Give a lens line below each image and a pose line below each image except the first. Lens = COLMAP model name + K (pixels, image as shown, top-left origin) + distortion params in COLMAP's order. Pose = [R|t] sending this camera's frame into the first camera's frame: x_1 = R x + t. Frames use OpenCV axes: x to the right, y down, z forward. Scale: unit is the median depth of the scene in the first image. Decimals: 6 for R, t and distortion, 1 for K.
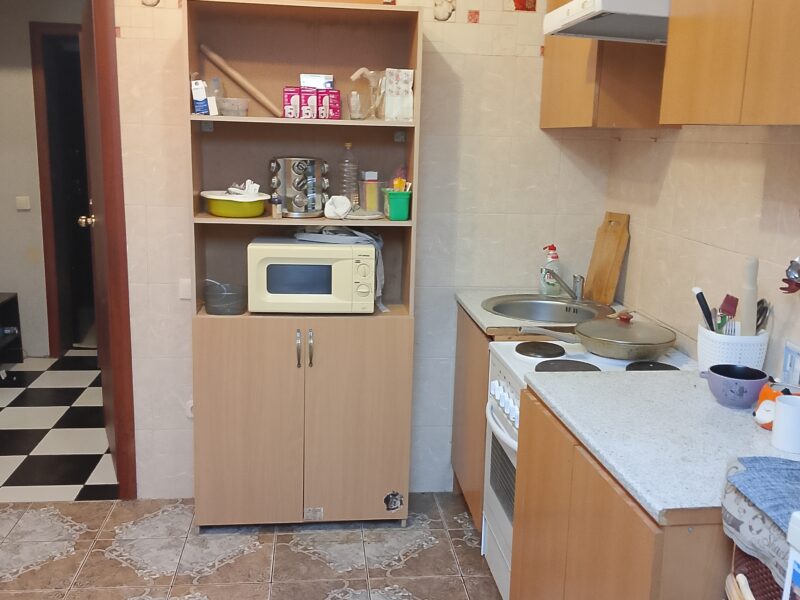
lens RADIAL K [[782.7, 0, 395.9], [0, 782.7, 297.9], [0, 0, 1]] dist [0.100664, -0.206001]
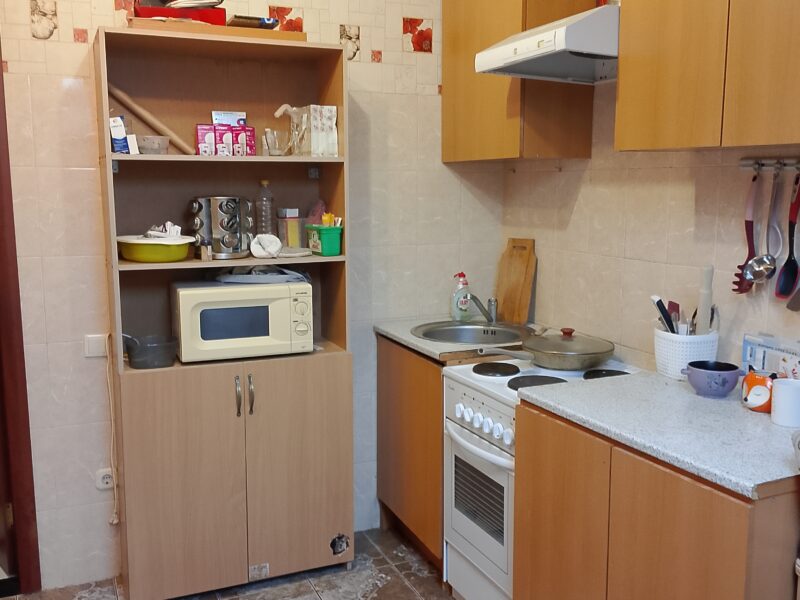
lens RADIAL K [[789.4, 0, 400.0], [0, 789.4, 300.0], [0, 0, 1]] dist [0.107998, -0.204850]
pose [[0.954963, -0.072879, 0.287637, -0.201363], [0.087779, 0.995367, -0.039230, 0.003643], [-0.283446, 0.062712, 0.956936, 0.020950]]
